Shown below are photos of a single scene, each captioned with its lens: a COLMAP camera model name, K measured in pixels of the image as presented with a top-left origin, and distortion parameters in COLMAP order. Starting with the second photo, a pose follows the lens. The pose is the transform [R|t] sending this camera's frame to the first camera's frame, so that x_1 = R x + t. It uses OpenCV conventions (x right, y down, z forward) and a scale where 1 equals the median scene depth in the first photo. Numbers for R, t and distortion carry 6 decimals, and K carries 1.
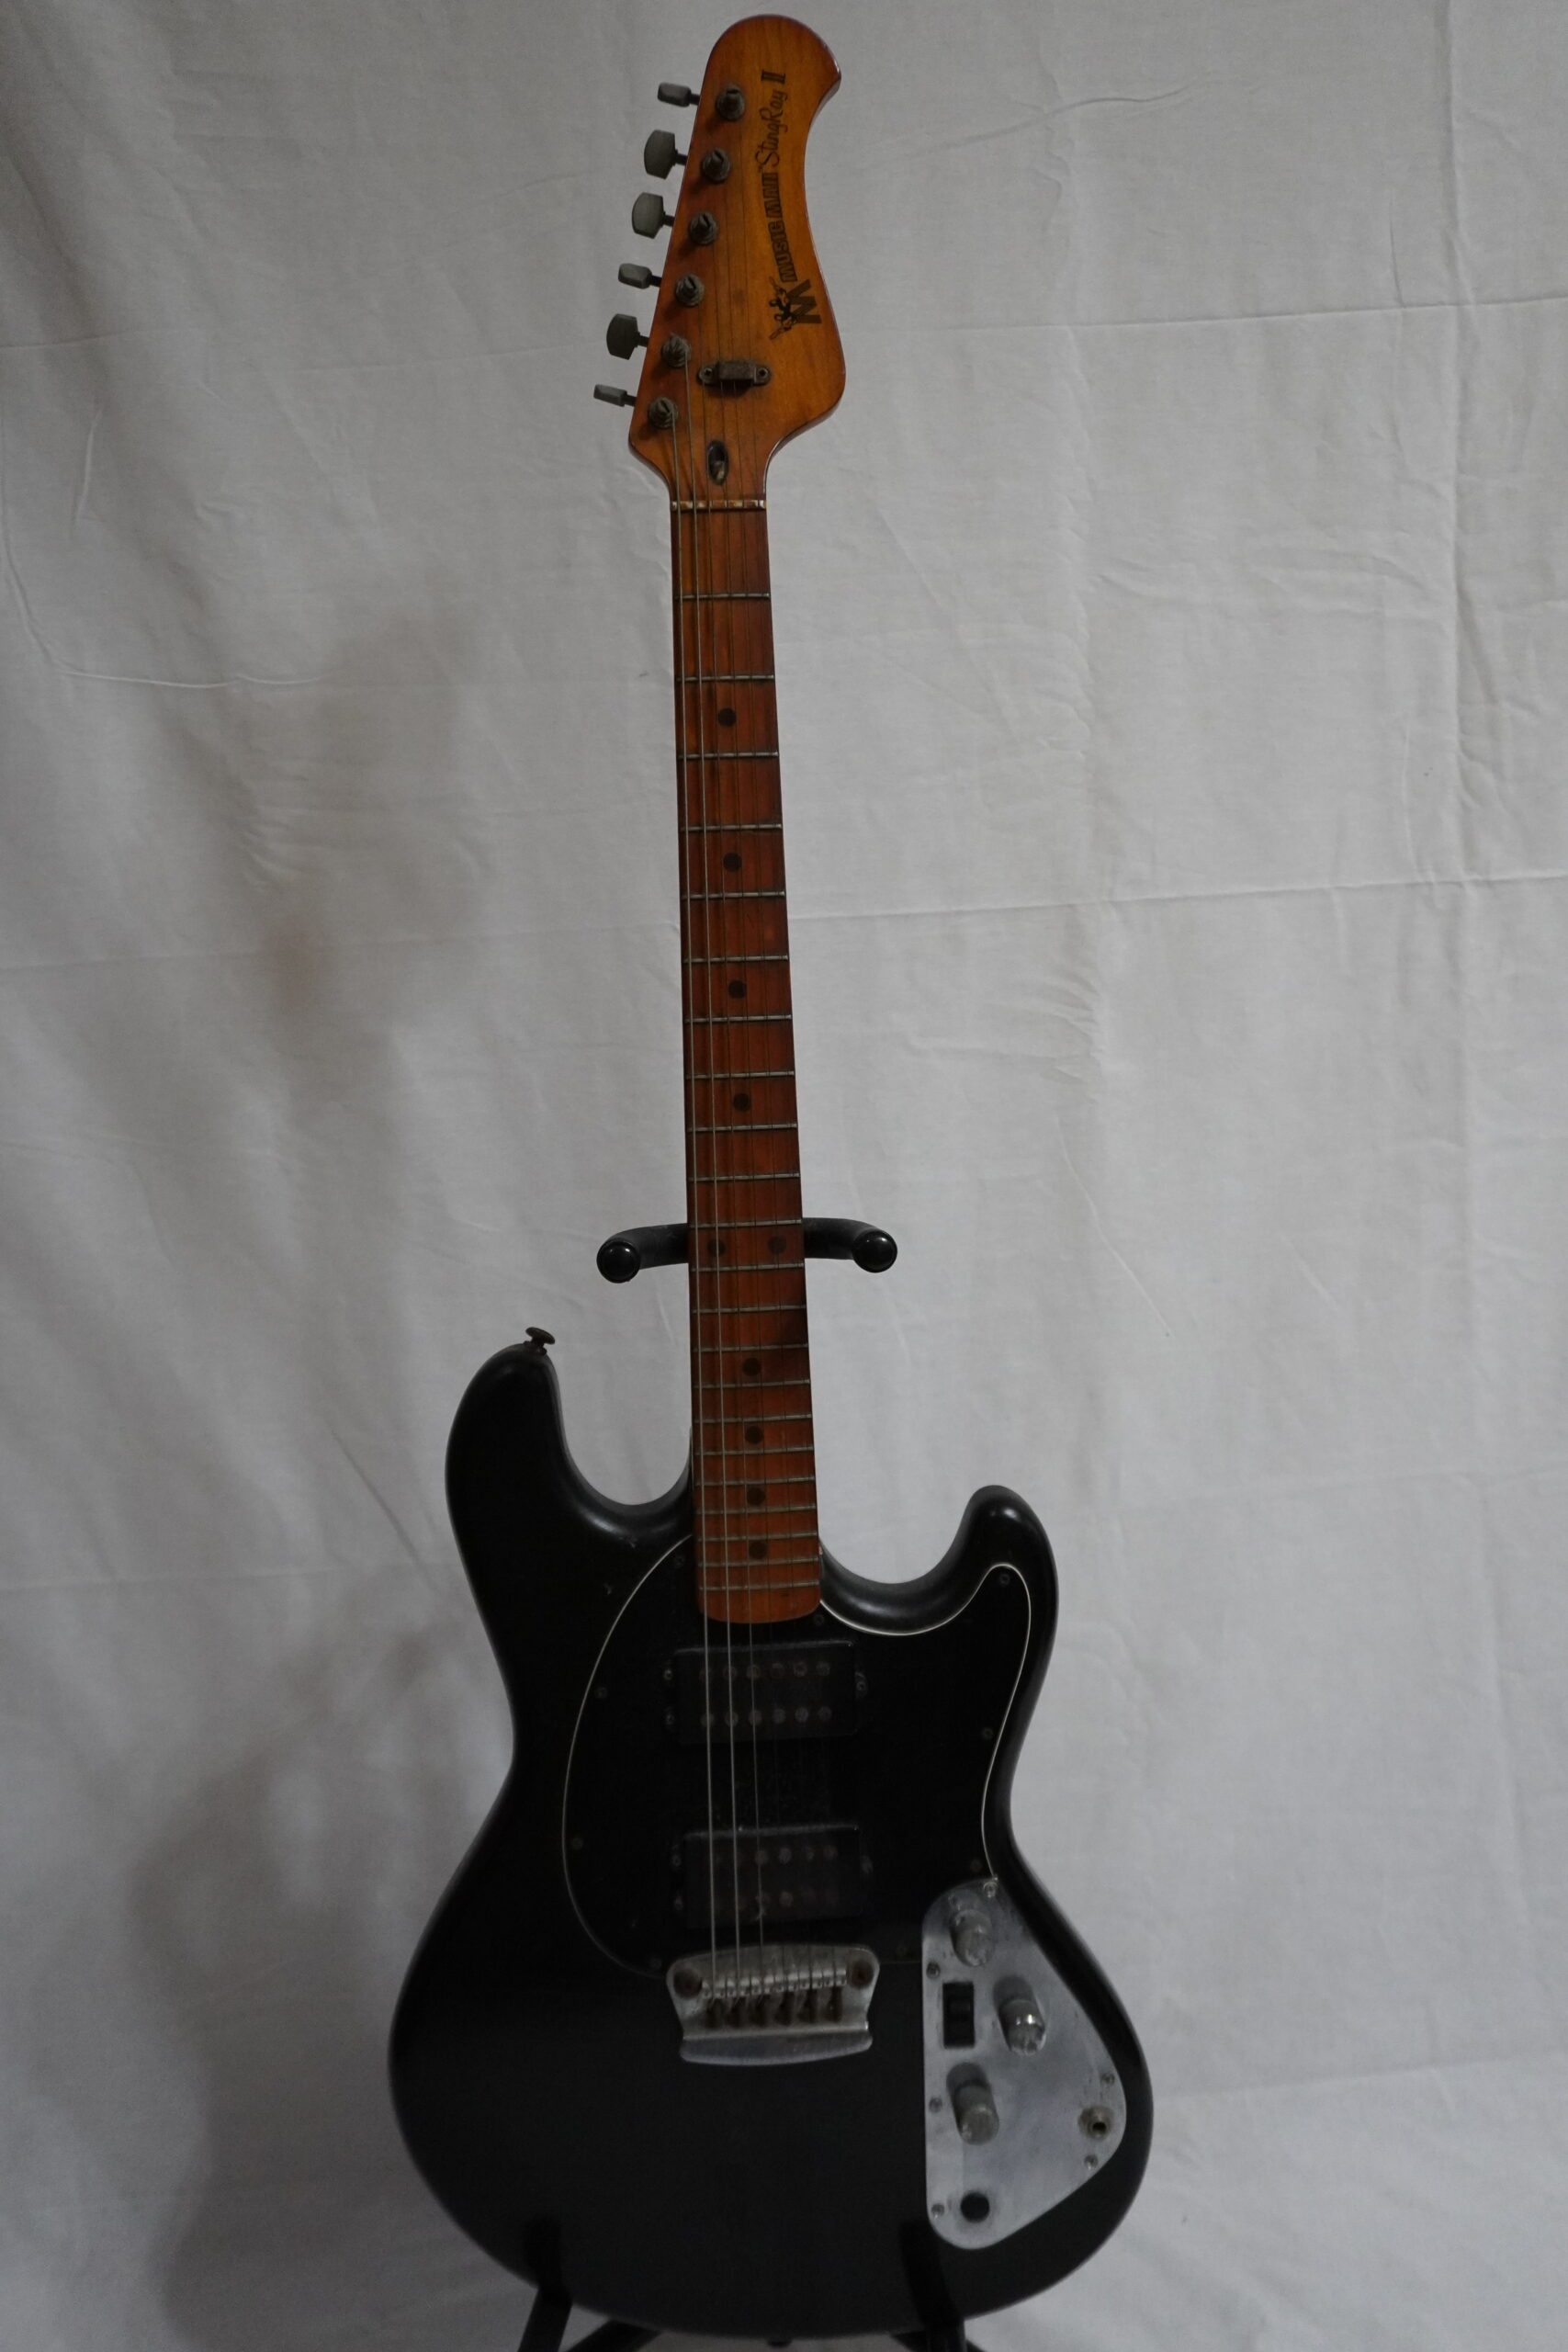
lens RADIAL K [[2002.4, 0, 784.0], [0, 2002.4, 1176.0], [0, 0, 1]] dist [0.001993, 0.046833]
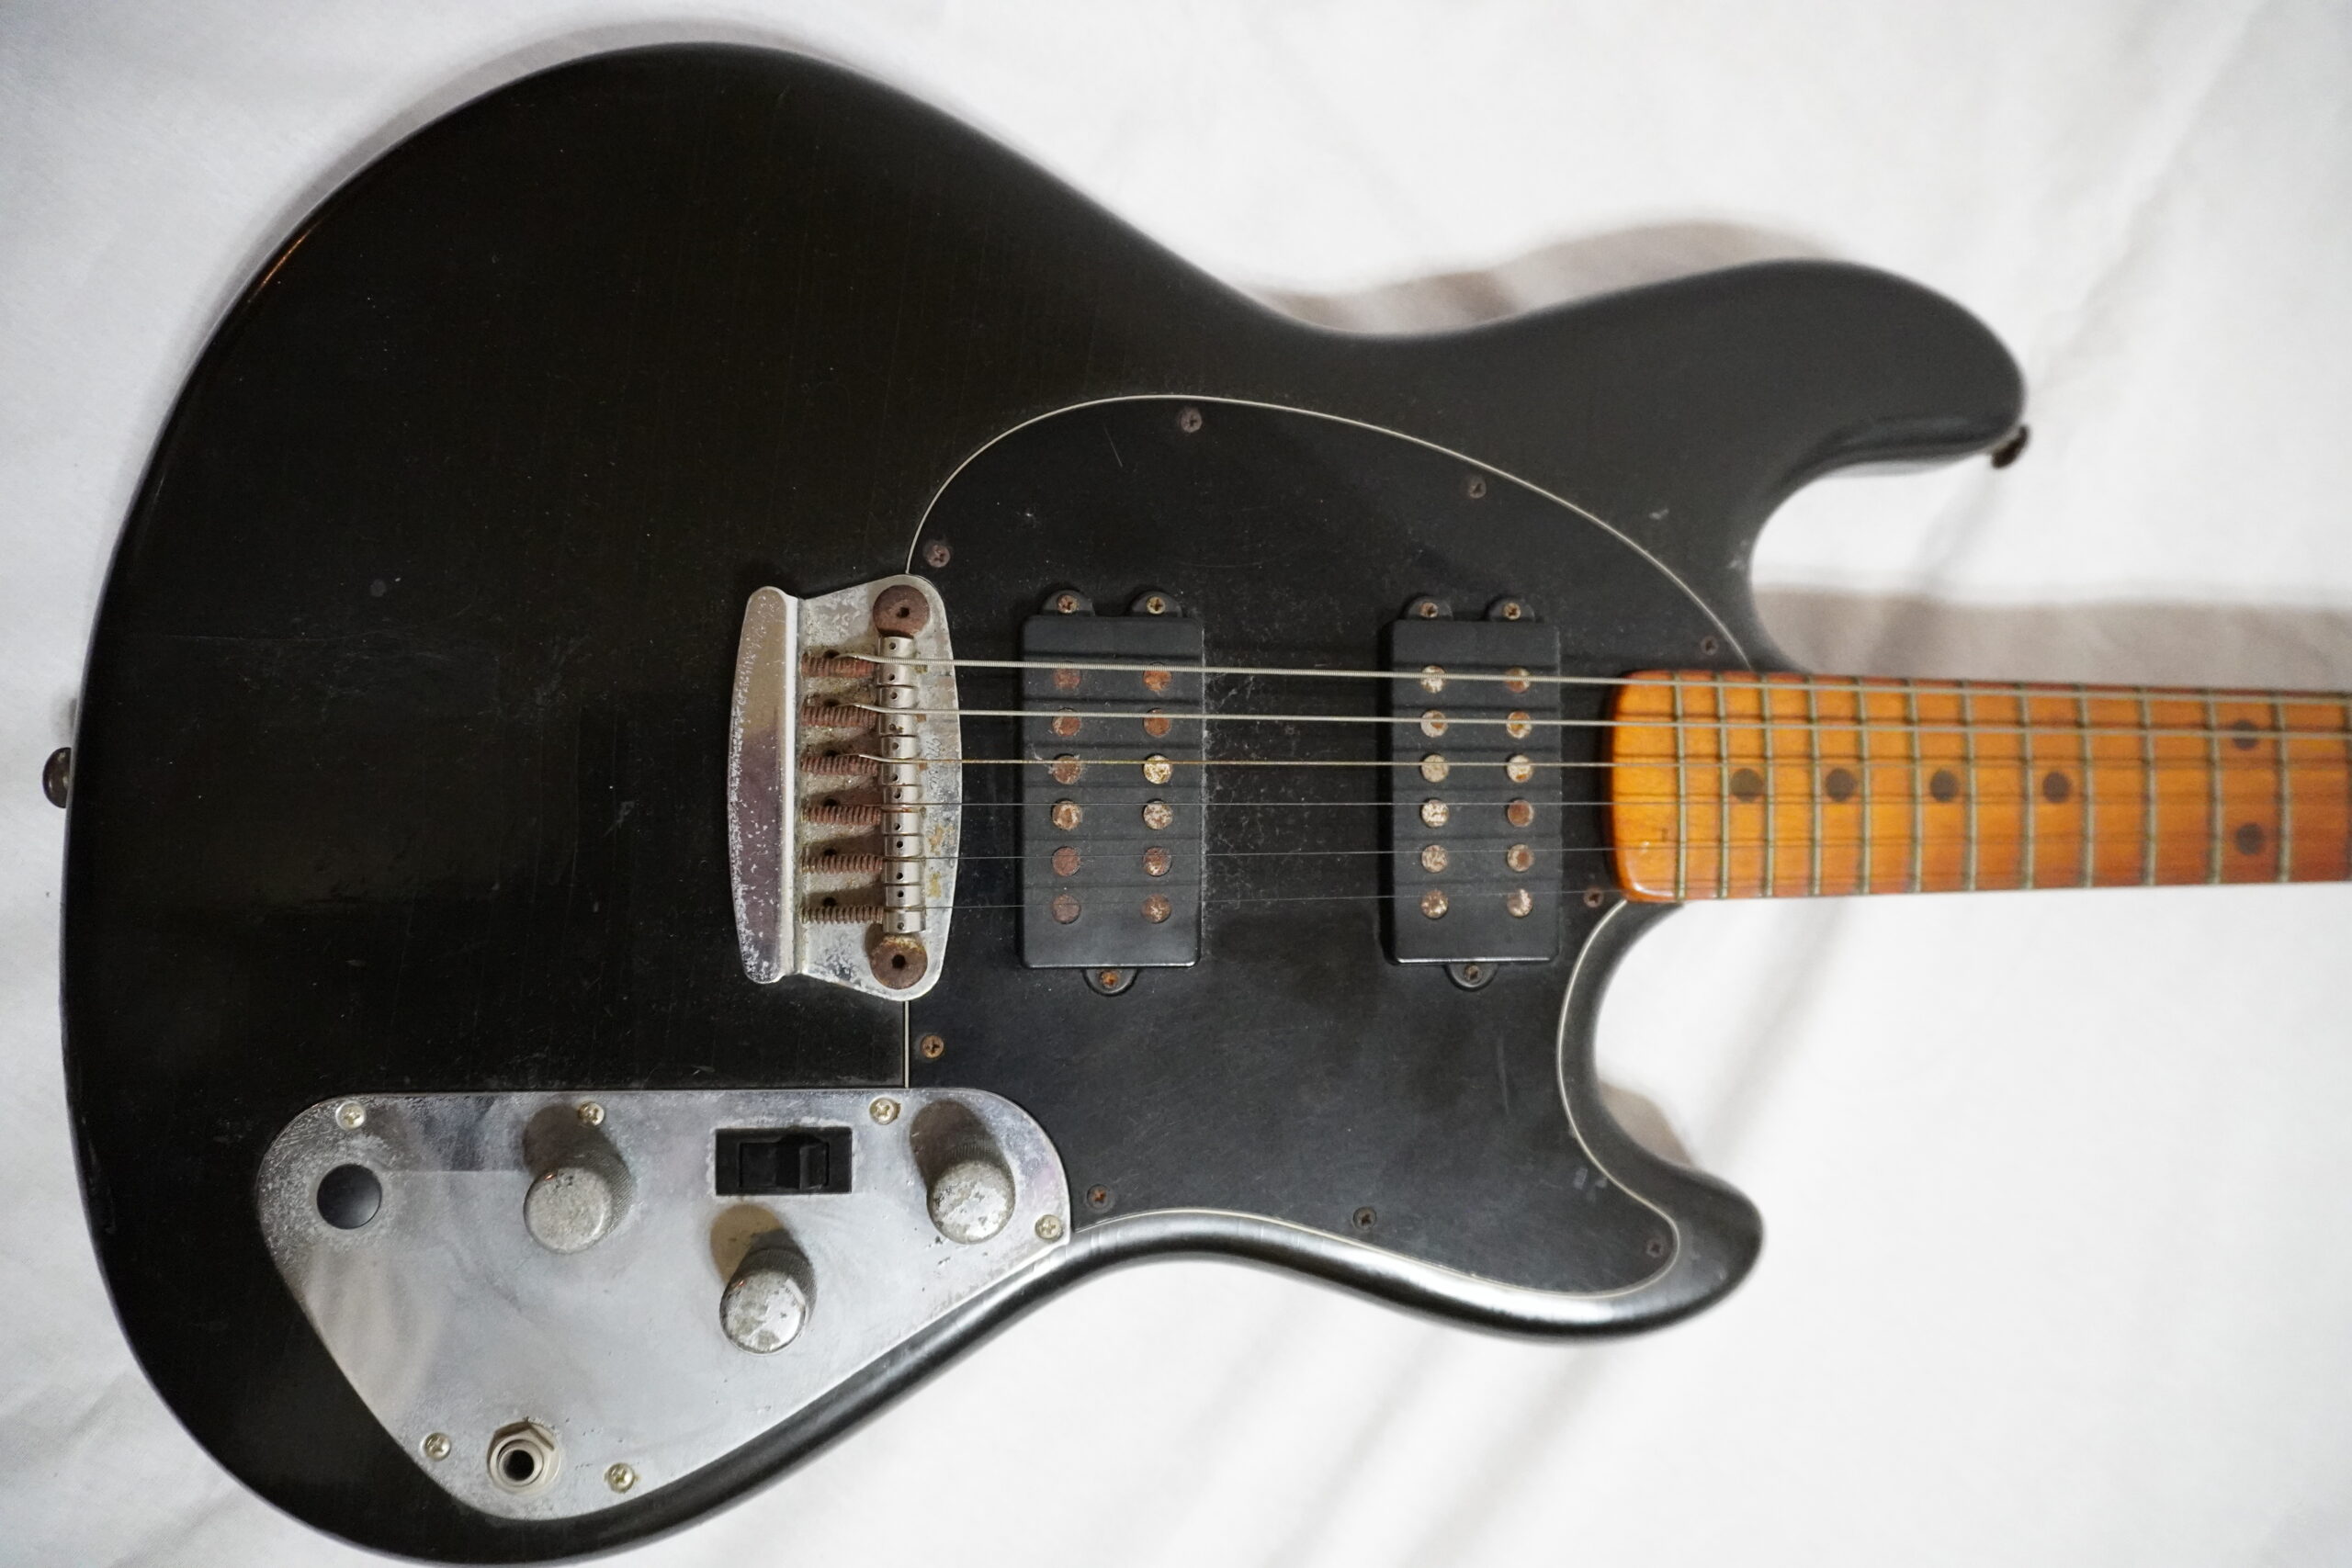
lens RADIAL K [[1598.0, 0, 1176.0], [0, 1598.0, 784.0], [0, 0, 1]] dist [-0.000257, 0.000884]
pose [[-0.024321, 0.994946, -0.097426, 0.031586], [-0.972616, -0.046081, -0.227803, 0.426128], [-0.231141, 0.089218, 0.968821, 0.603216]]
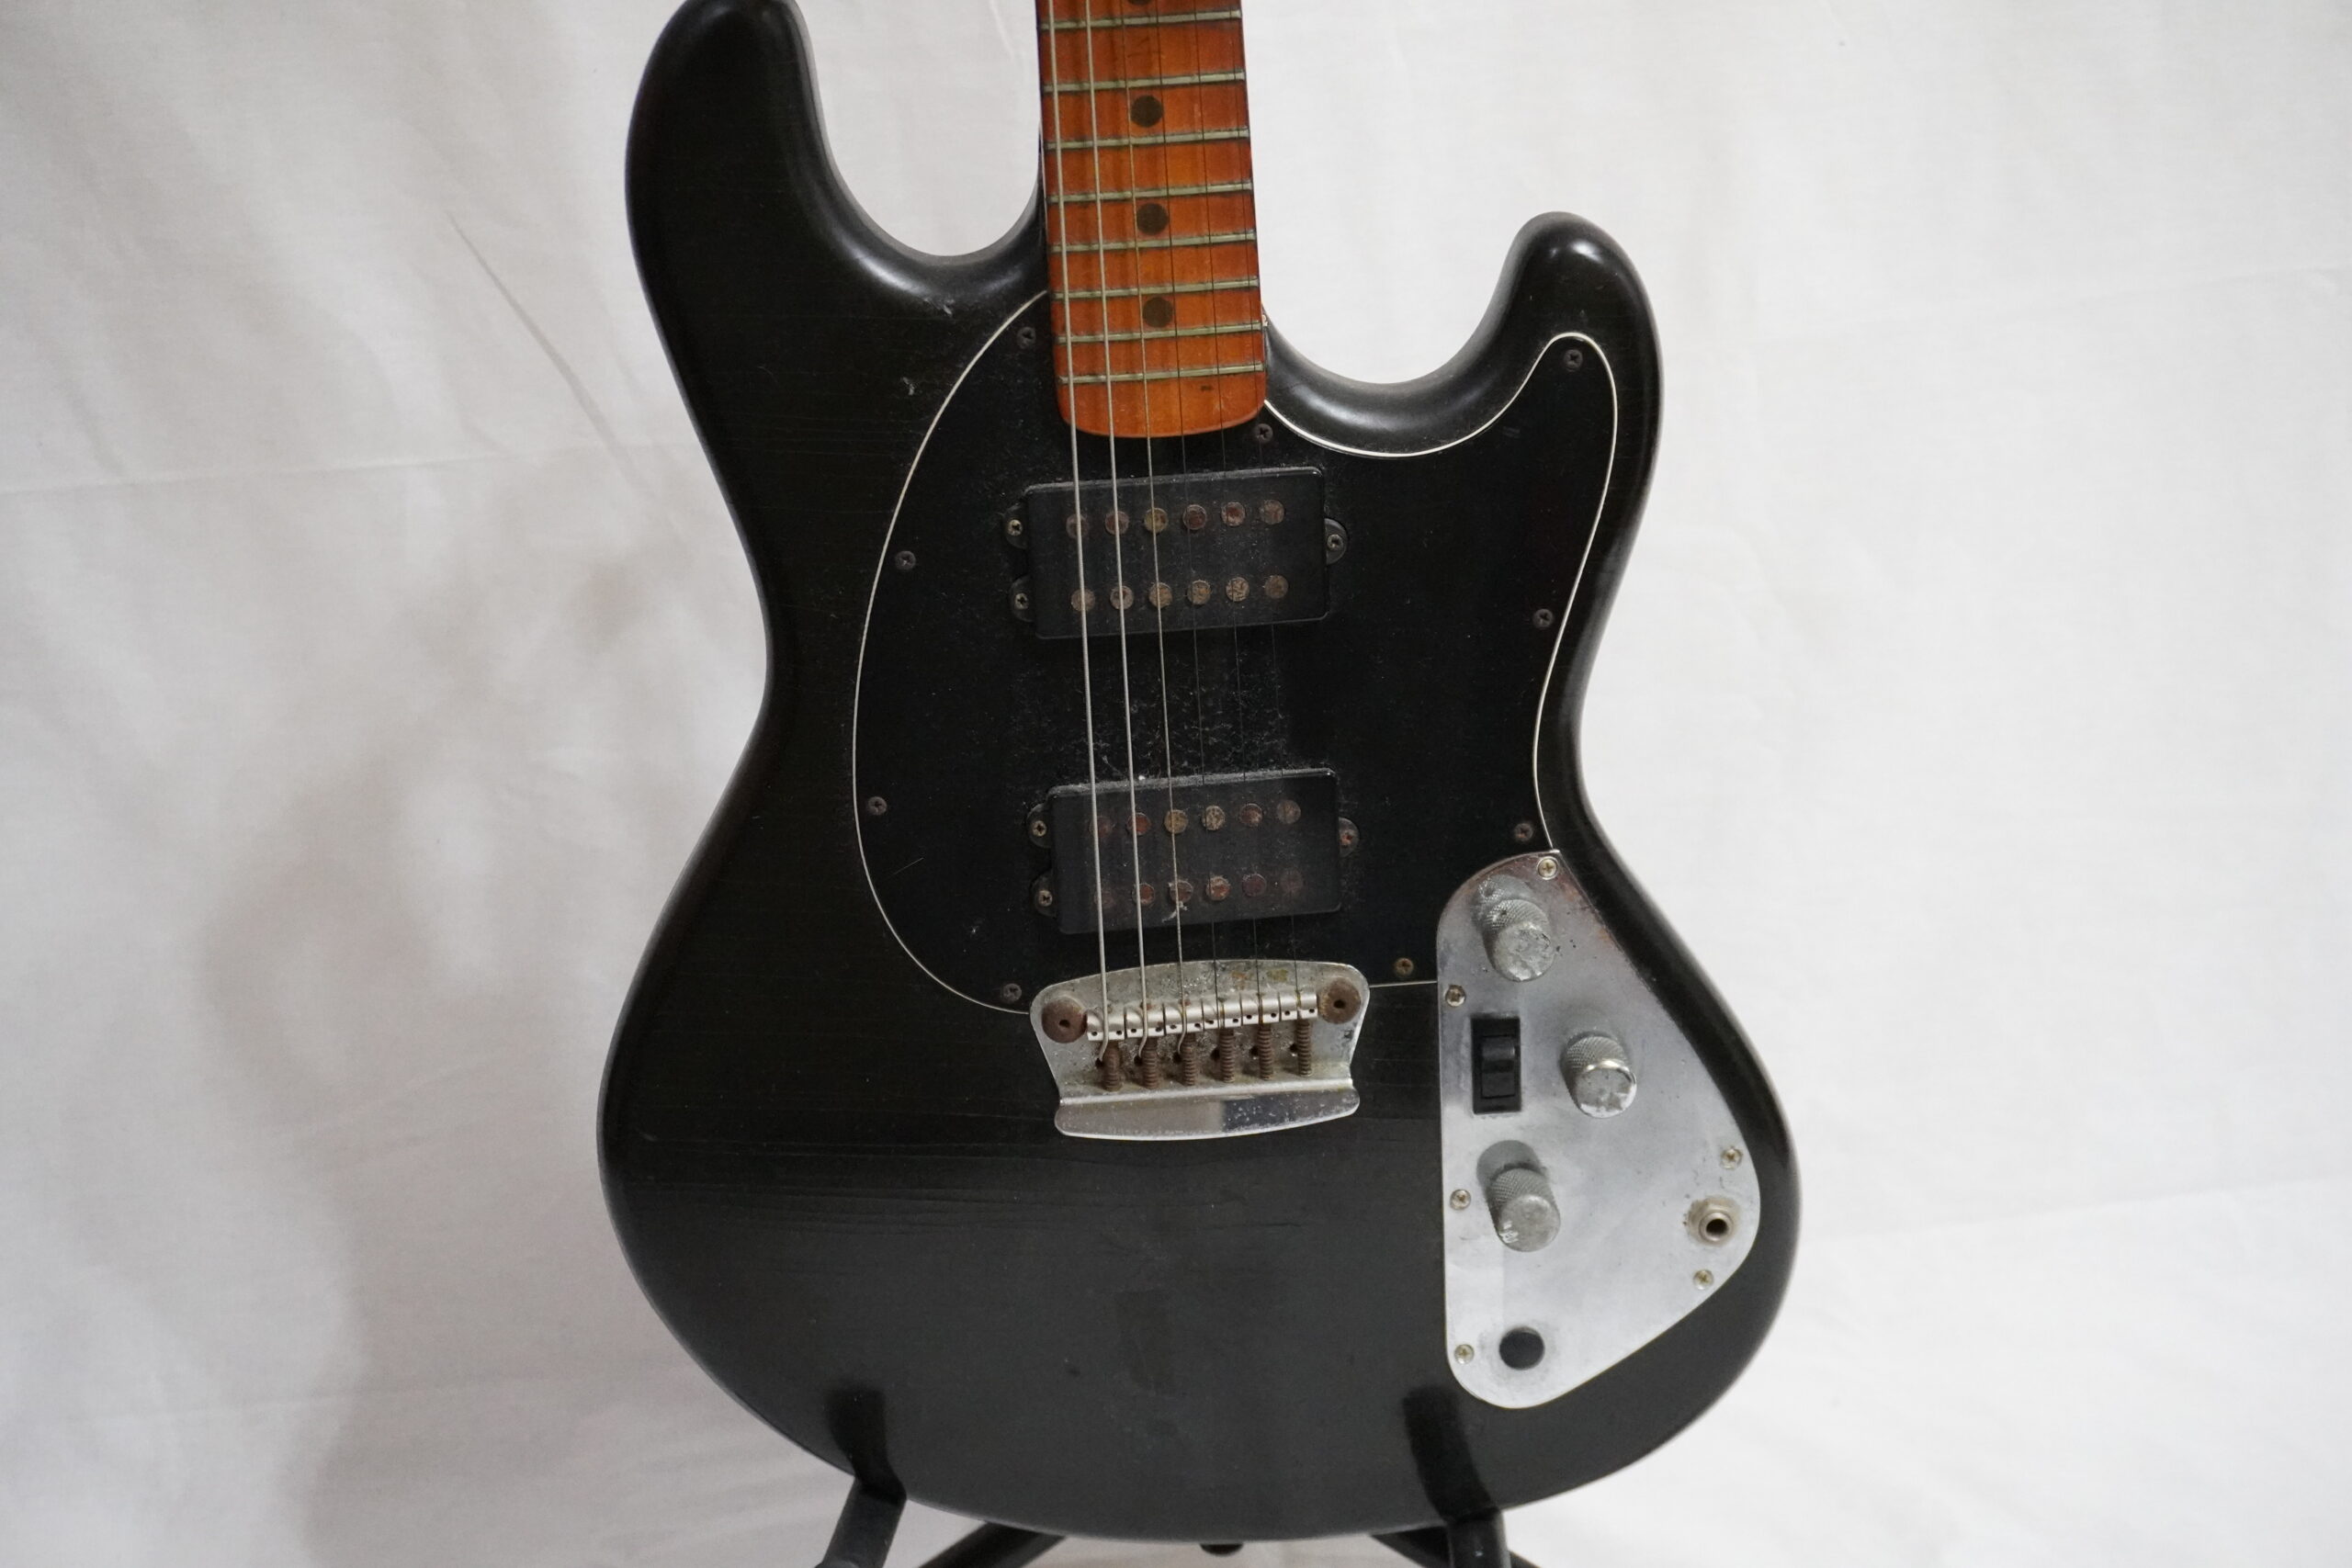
lens RADIAL K [[3014.7, 0, 1176.0], [0, 3014.7, 784.0], [0, 0, 1]] dist [0.015646, 0.061913]
pose [[0.999677, -0.020913, -0.014409, 0.002173], [0.023534, 0.976088, 0.216100, 0.127631], [0.009545, -0.216370, 0.976265, 0.095962]]
